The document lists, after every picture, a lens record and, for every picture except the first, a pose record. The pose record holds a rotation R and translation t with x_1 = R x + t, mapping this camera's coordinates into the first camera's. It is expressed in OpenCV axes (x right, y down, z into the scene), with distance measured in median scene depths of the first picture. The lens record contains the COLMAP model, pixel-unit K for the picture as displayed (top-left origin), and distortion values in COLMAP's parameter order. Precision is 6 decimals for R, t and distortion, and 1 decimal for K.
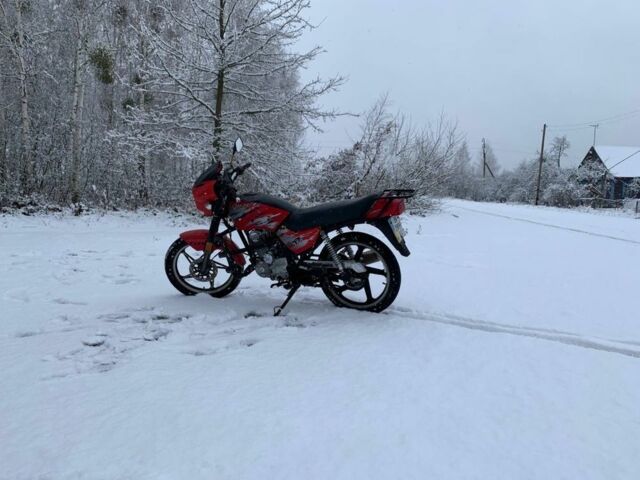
lens RADIAL K [[489.8, 0, 320.2], [0, 489.8, 229.2], [0, 0, 1]] dist [0.043372, -0.060622]
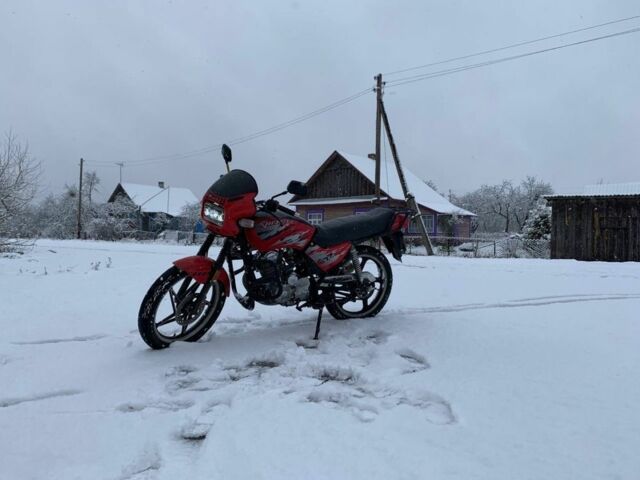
lens RADIAL K [[489.8, 0, 320.2], [0, 489.8, 229.2], [0, 0, 1]] dist [0.043372, -0.060622]
pose [[0.583778, -0.016763, 0.811740, -0.266055], [0.075433, 0.996582, -0.033669, -0.000076], [-0.808401, 0.080887, 0.583048, 0.135878]]
